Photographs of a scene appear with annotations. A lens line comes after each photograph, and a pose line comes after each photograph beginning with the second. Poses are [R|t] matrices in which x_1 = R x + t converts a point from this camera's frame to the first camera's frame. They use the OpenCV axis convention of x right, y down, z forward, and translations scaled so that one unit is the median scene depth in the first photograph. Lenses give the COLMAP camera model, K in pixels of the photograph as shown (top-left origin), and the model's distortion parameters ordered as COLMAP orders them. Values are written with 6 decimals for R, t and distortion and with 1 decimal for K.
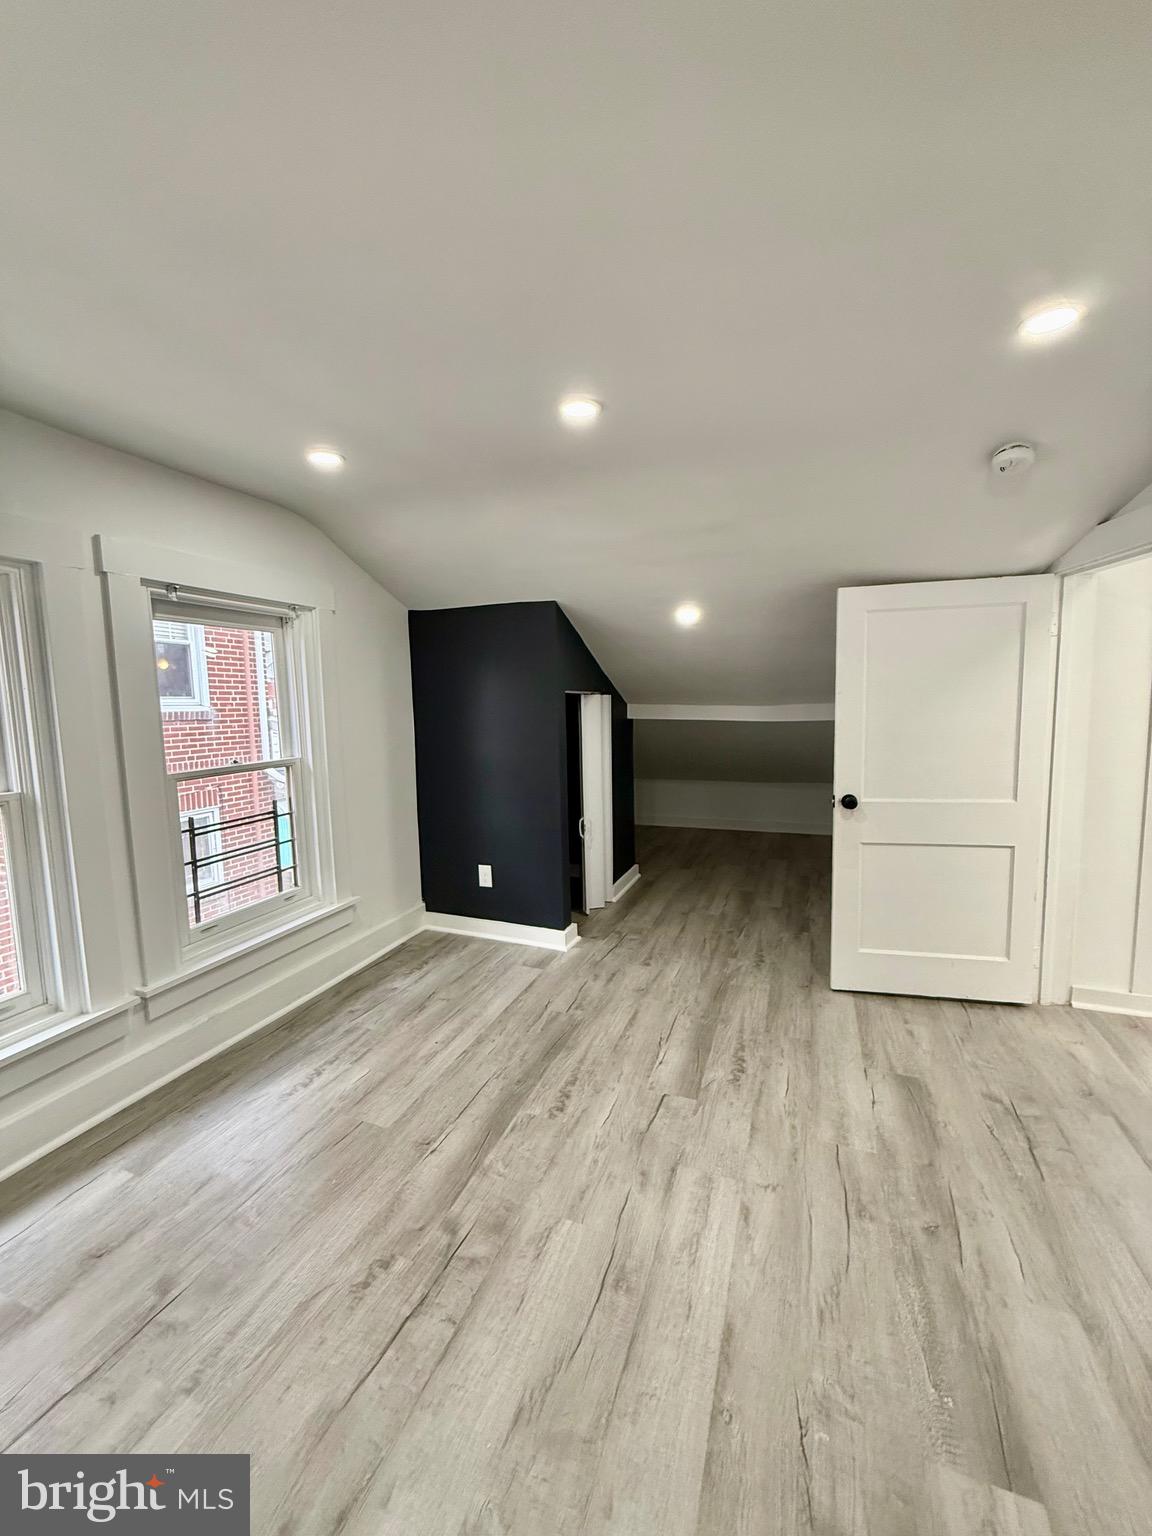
lens RADIAL K [[608.9, 0, 577.0], [0, 608.9, 765.7], [0, 0, 1]] dist [-0.001946, 0.000487]
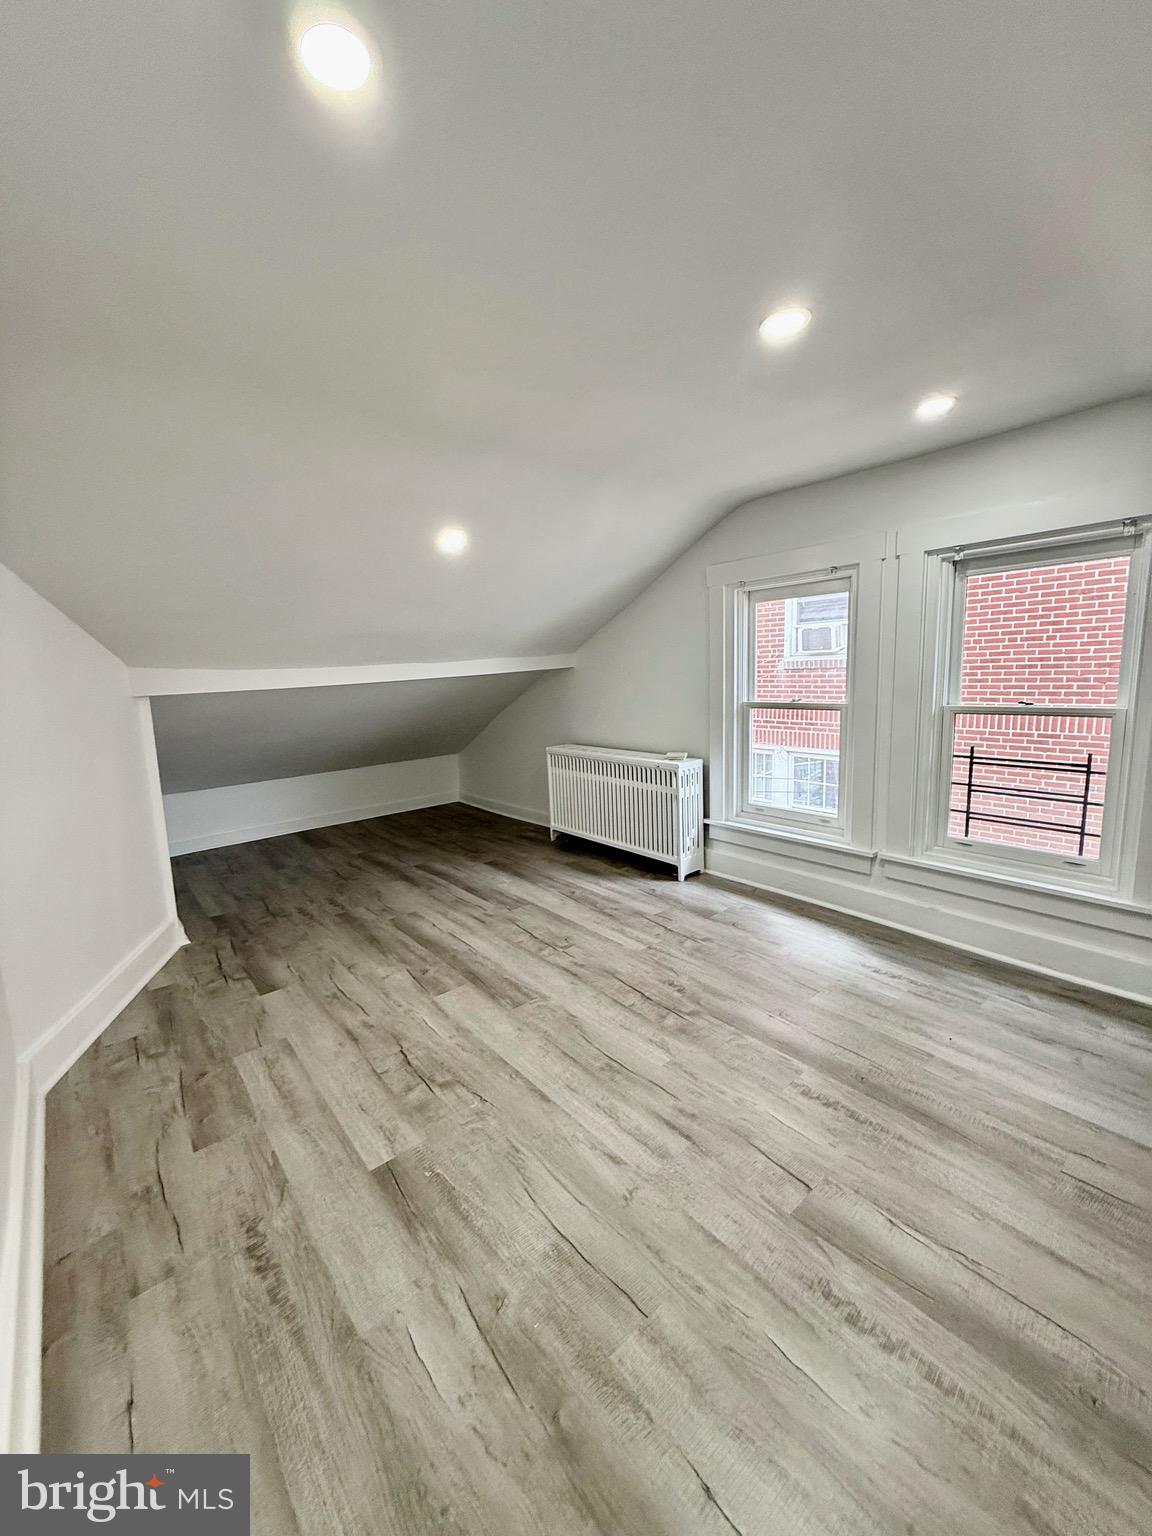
lens RADIAL K [[608.9, 0, 574.6], [0, 608.9, 763.5], [0, 0, 1]] dist [-0.001946, 0.000487]
pose [[-0.490199, 0.172774, -0.854315, 1.037758], [-0.045585, 0.973733, 0.223081, -0.152043], [0.870418, 0.148298, -0.469447, 1.267963]]
